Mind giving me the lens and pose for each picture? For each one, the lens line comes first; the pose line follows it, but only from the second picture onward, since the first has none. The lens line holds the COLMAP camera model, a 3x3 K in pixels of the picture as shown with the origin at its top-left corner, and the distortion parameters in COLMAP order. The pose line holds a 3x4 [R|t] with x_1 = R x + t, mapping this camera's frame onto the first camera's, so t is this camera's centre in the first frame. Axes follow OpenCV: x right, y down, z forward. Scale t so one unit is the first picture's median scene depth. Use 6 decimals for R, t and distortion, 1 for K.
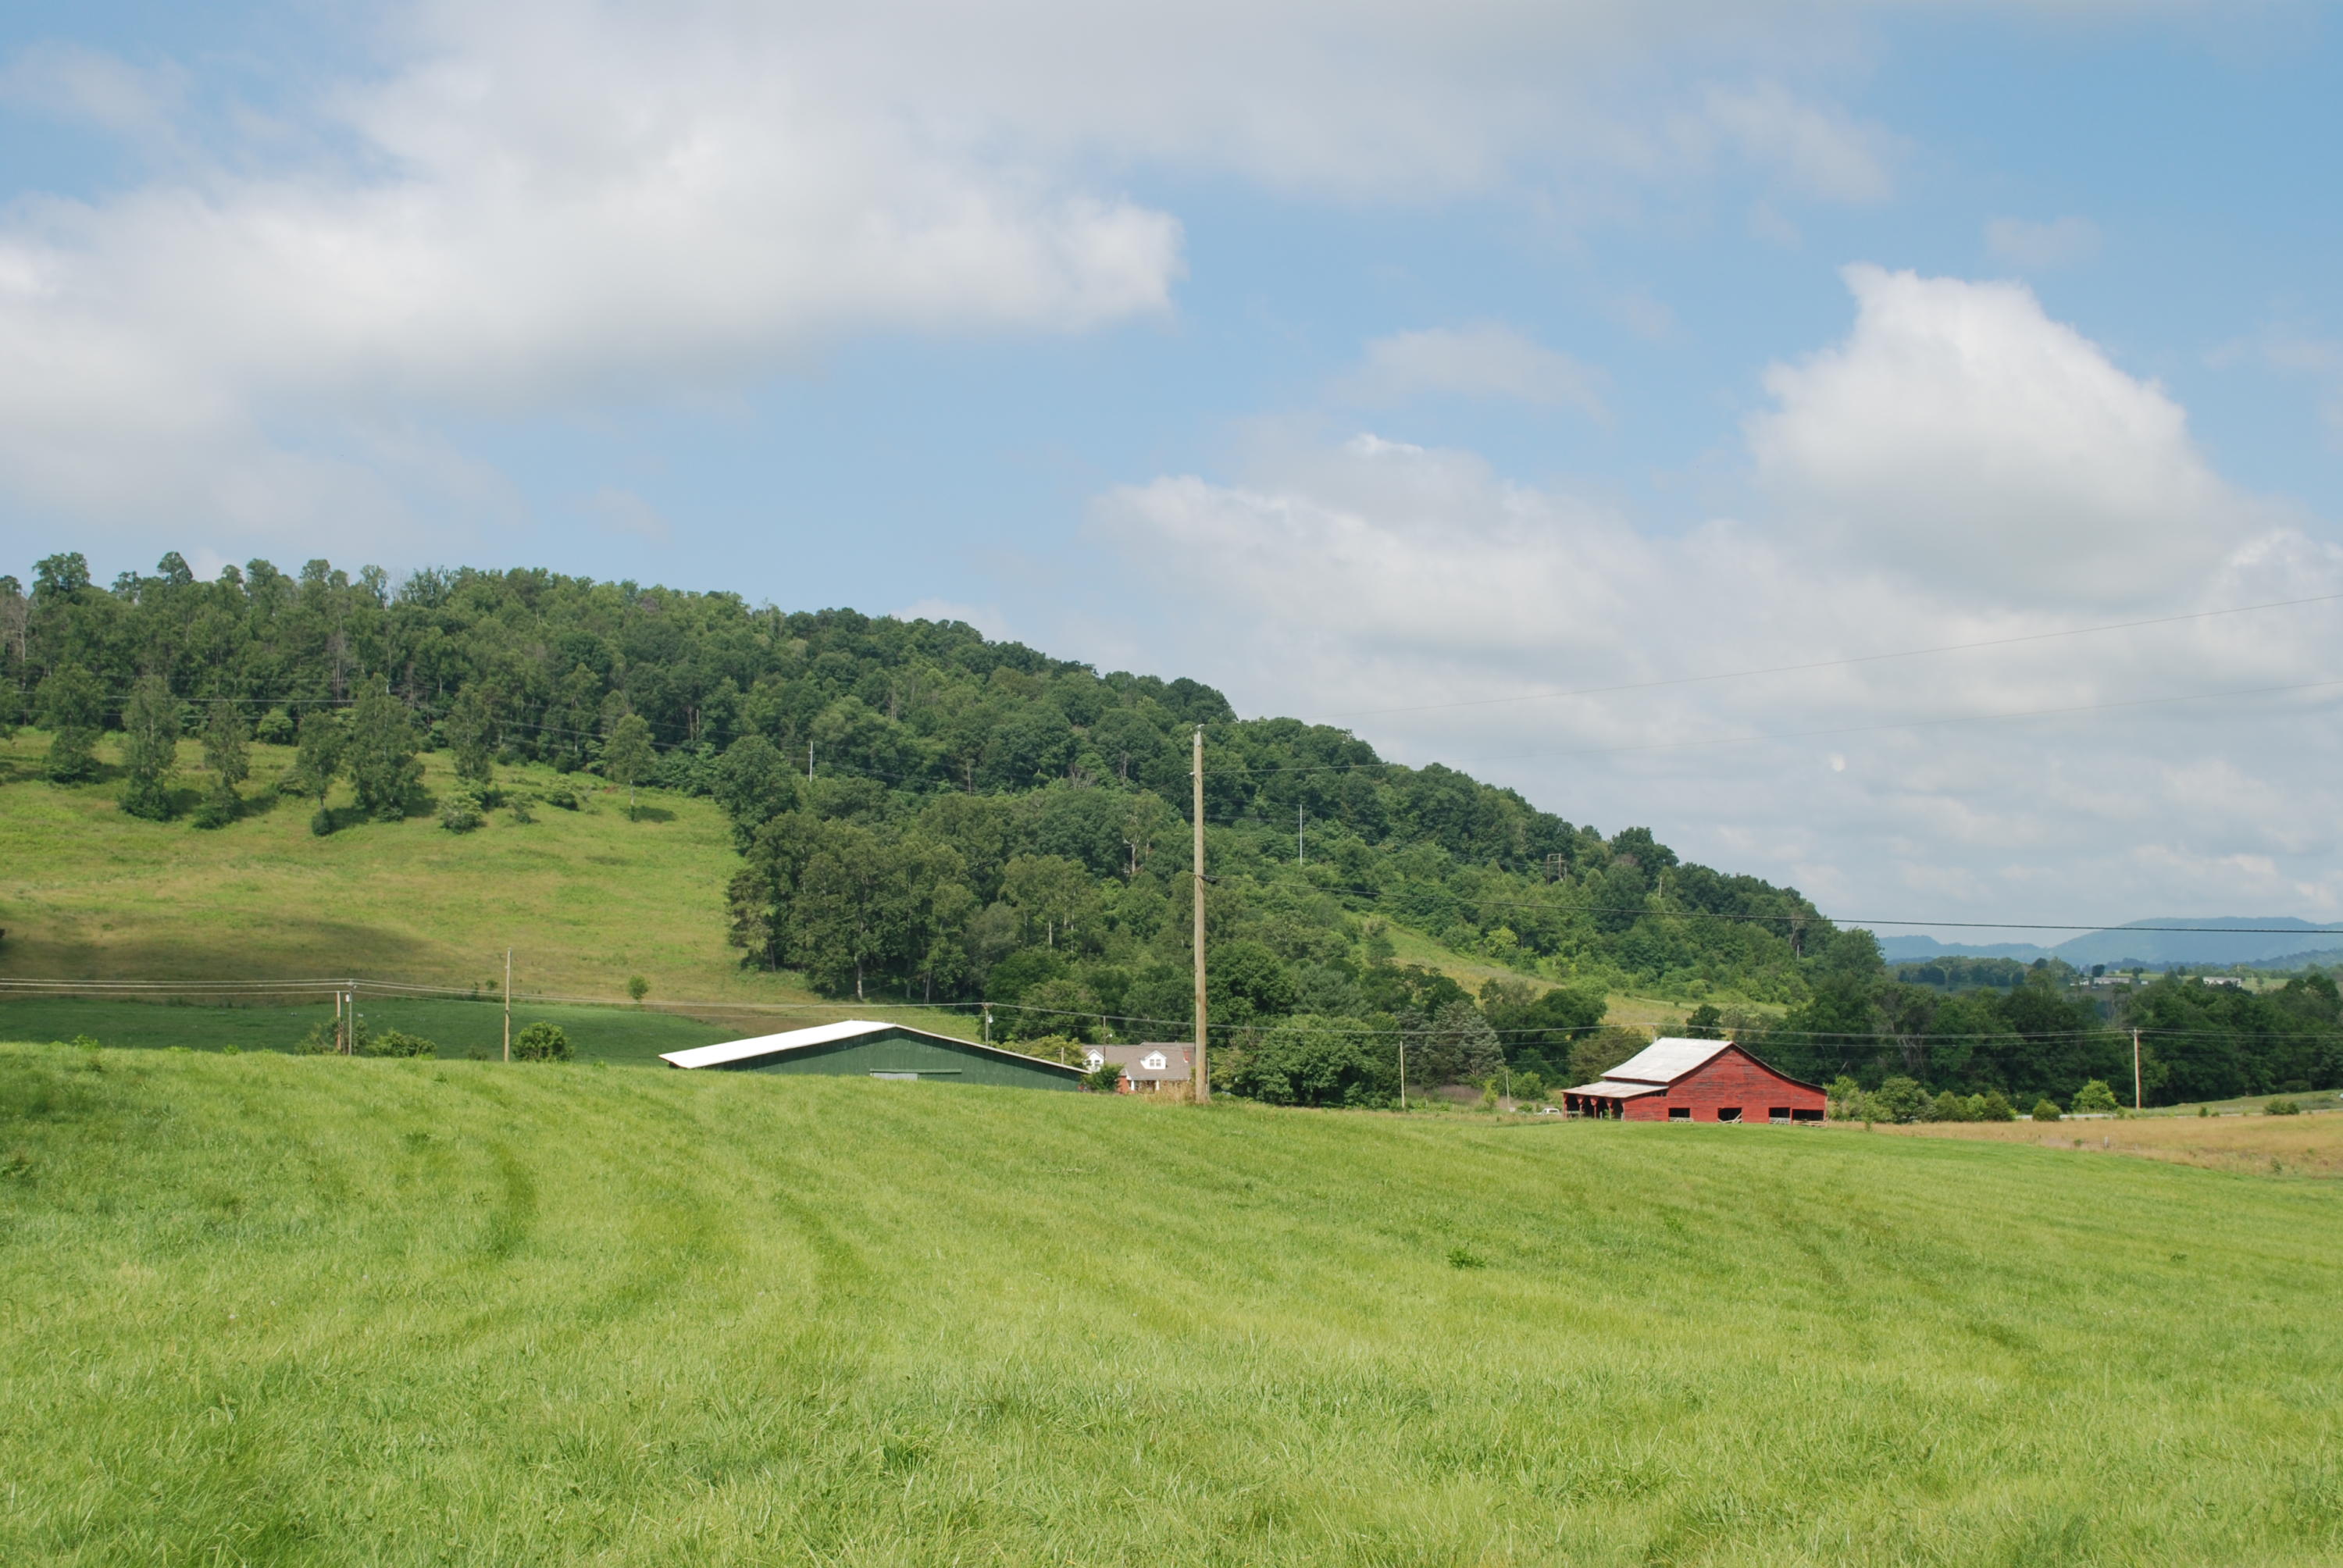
lens RADIAL K [[2805.3, 0, 1171.5], [0, 2805.3, 784.0], [0, 0, 1]] dist [-0.049081, 0.006933]
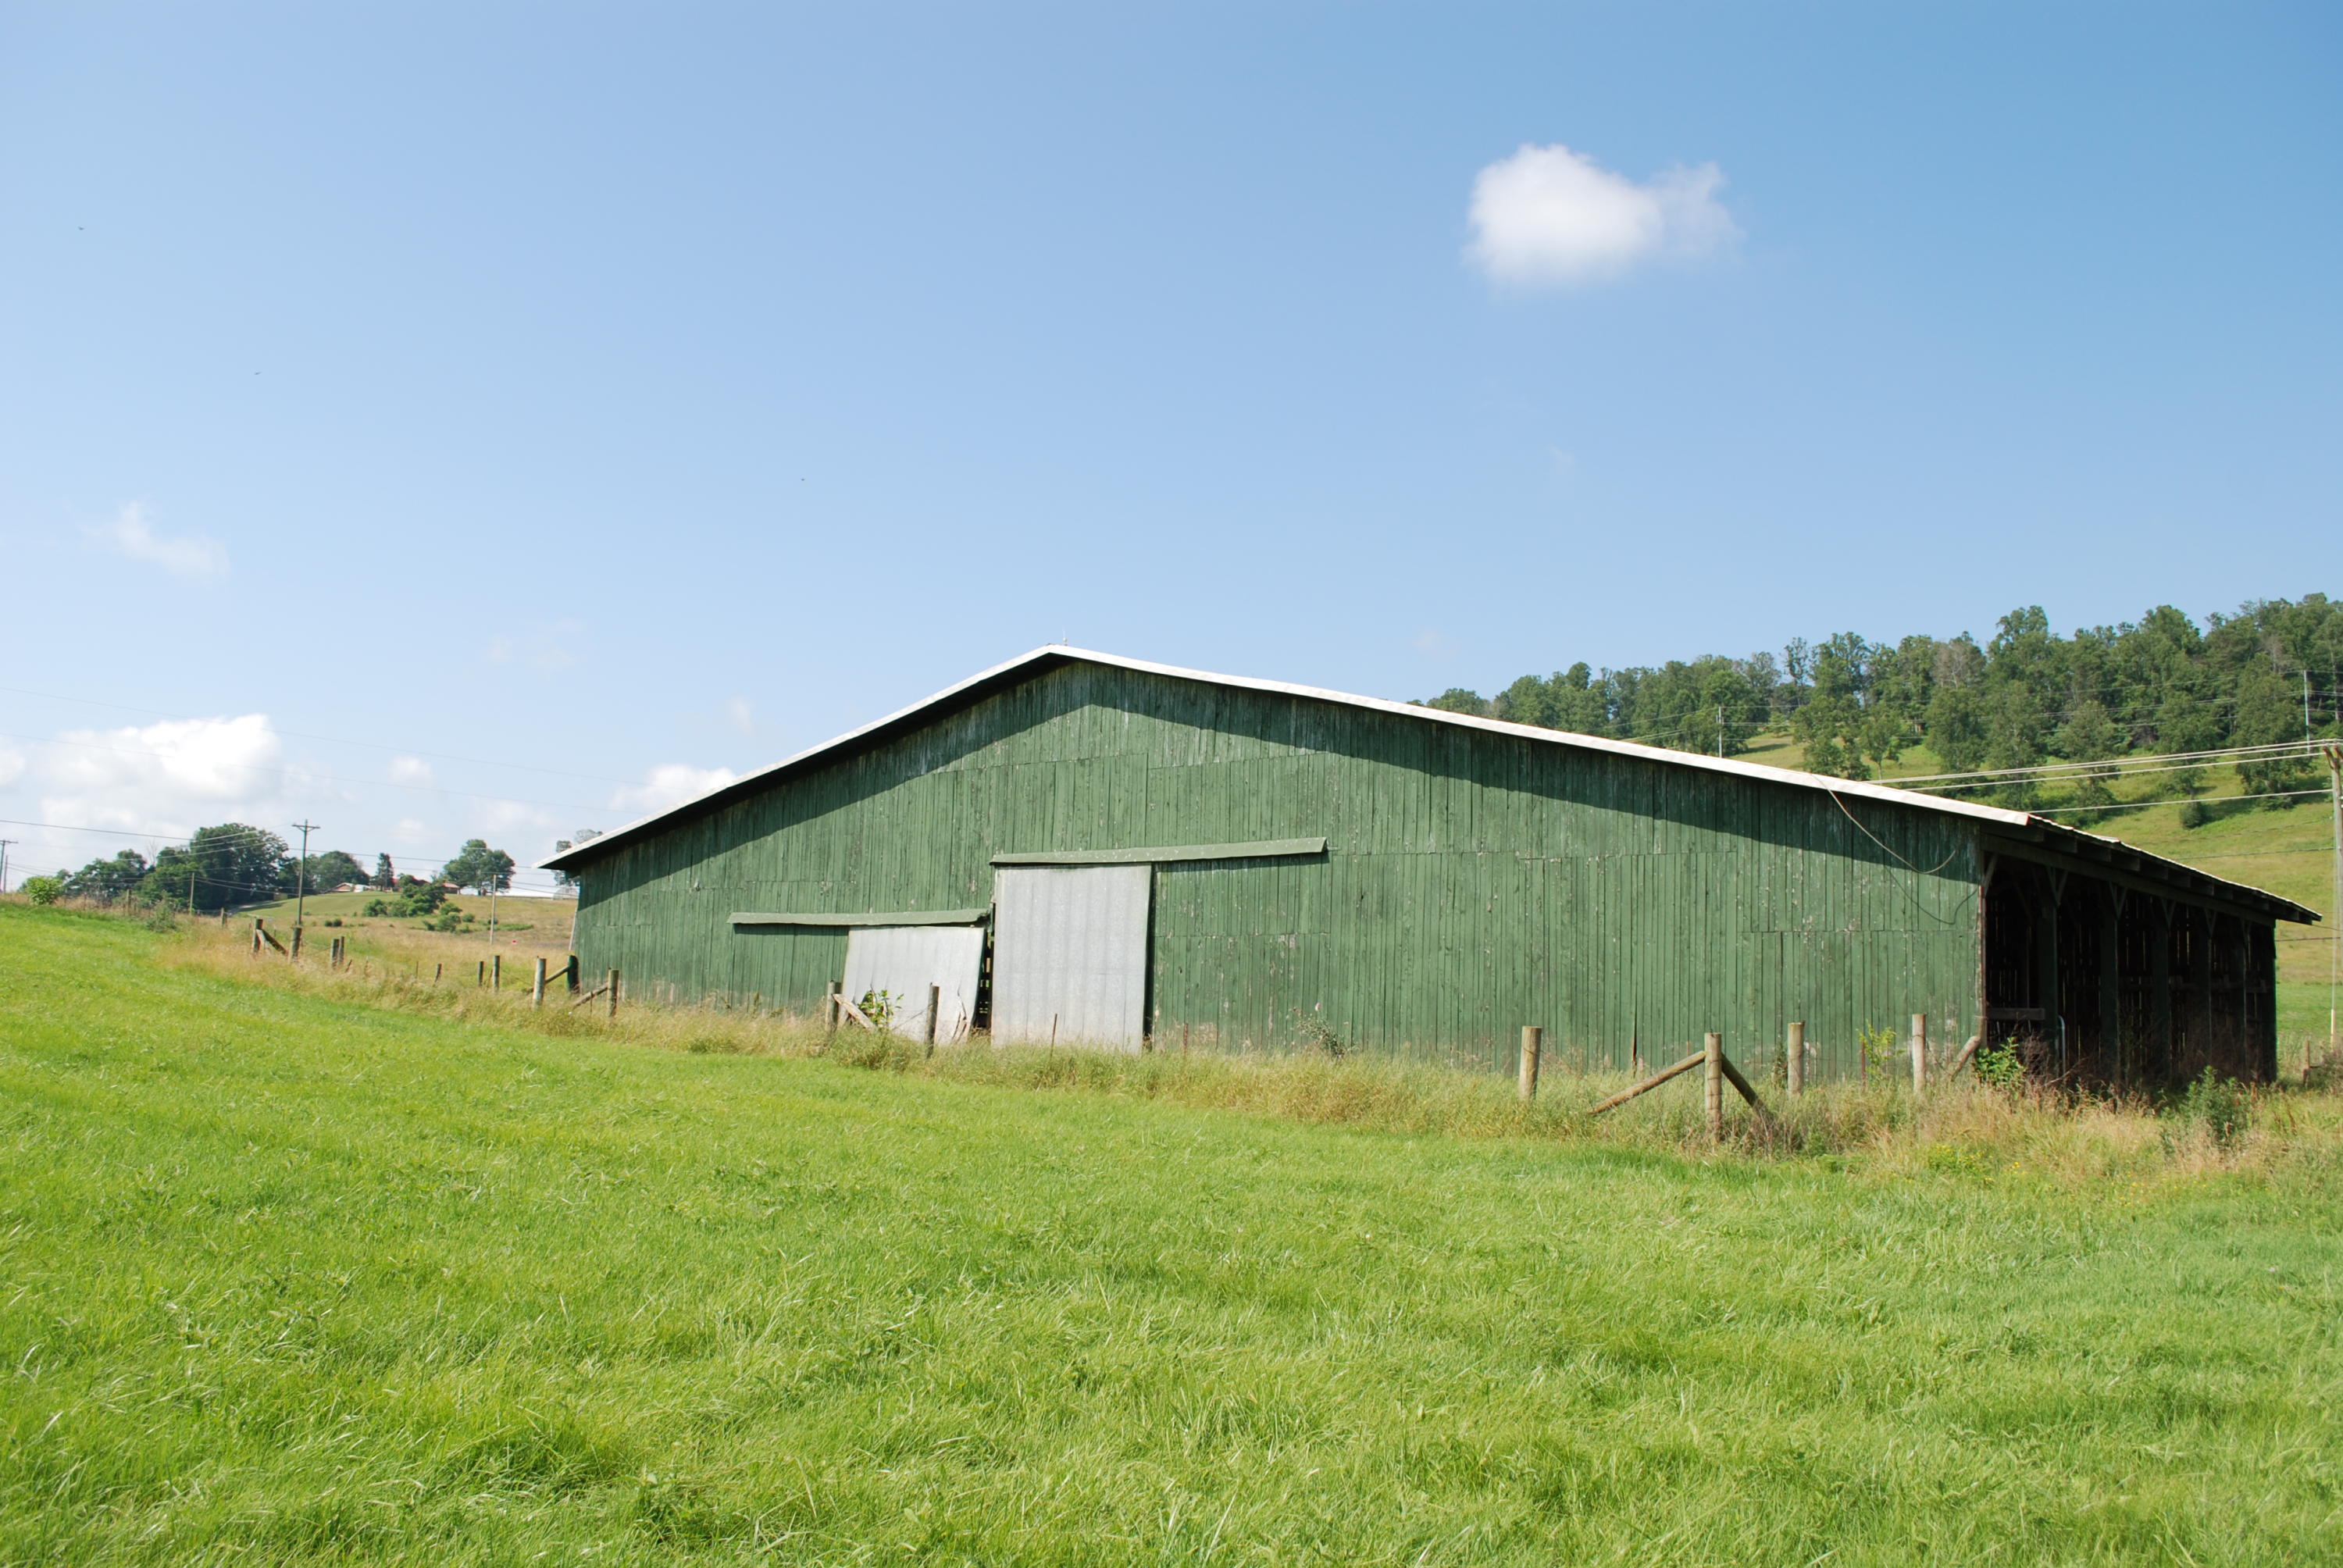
lens RADIAL K [[1853.8, 0, 1180.1], [0, 1853.8, 786.6], [0, 0, 1]] dist [-0.082006, 0.011210]
pose [[0.547169, -0.097741, -0.831296, 0.010695], [0.038617, 0.995049, -0.091576, 0.051454], [0.836131, 0.018005, 0.548235, 0.434995]]
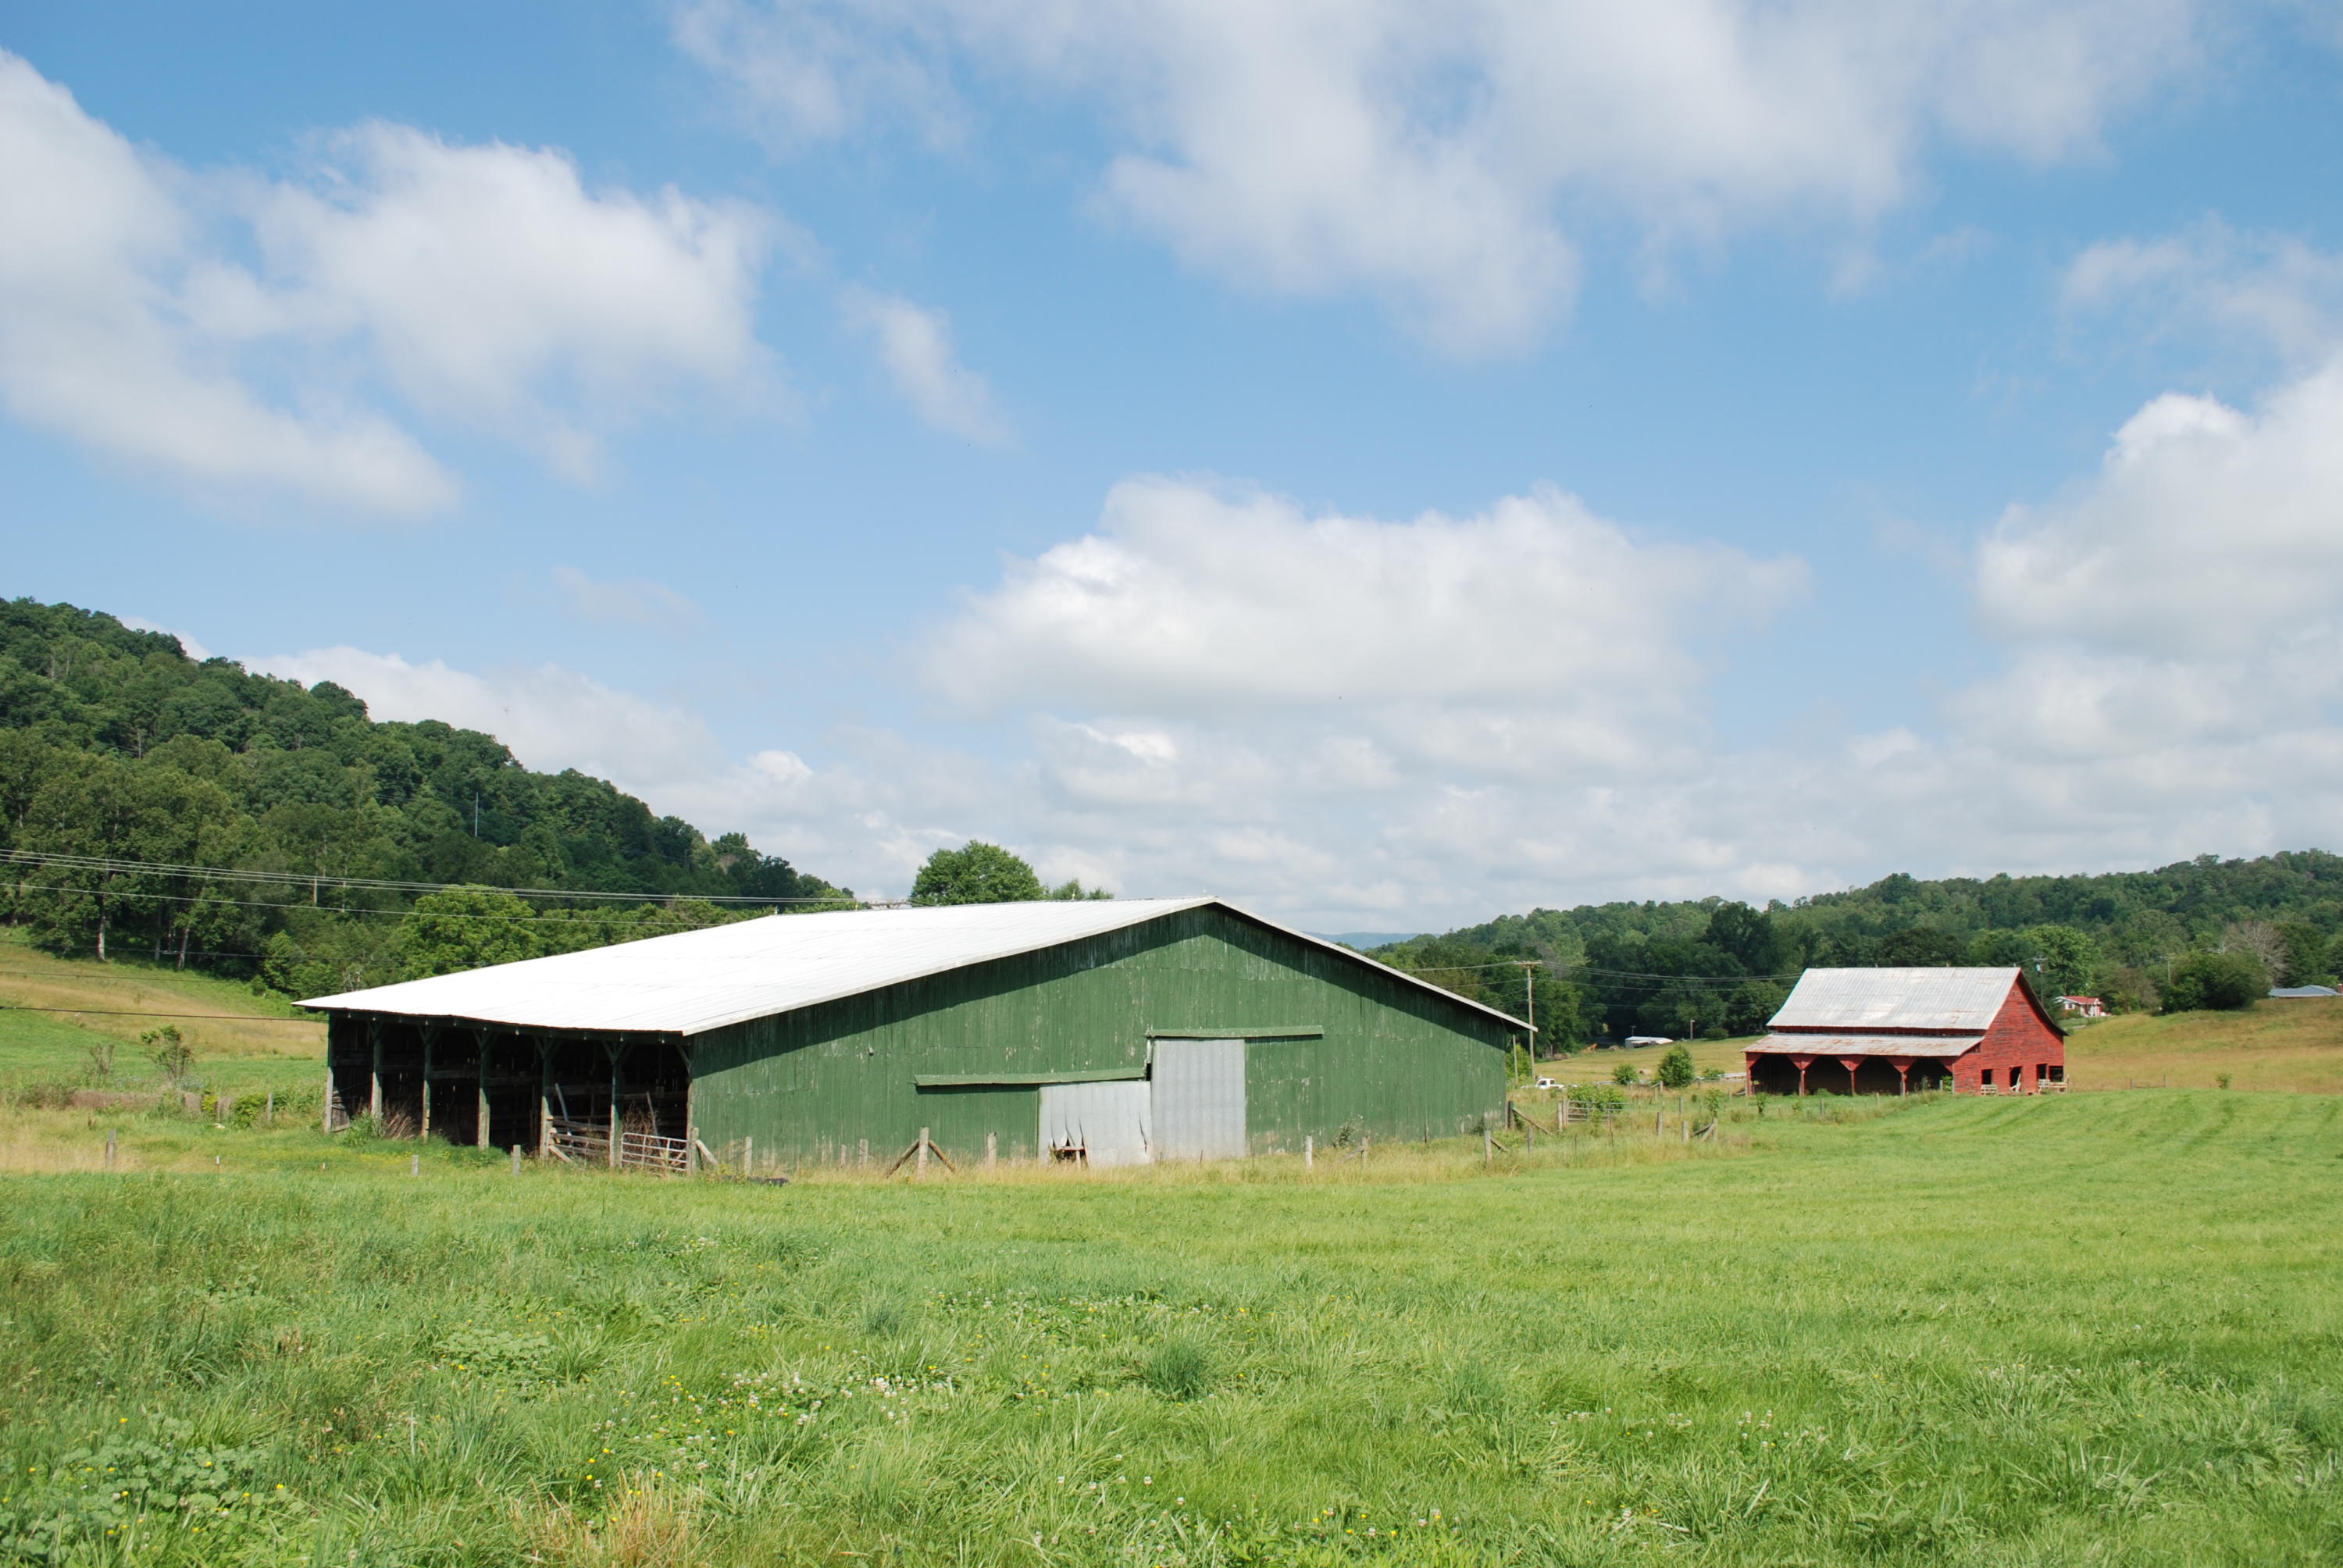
lens RADIAL K [[1853.8, 0, 1180.1], [0, 1853.8, 786.6], [0, 0, 1]] dist [-0.082006, 0.011210]
pose [[0.865429, 0.046234, 0.498893, -0.099969], [-0.028996, 0.998686, -0.042253, 0.038392], [-0.500191, 0.022101, 0.865633, 0.379142]]
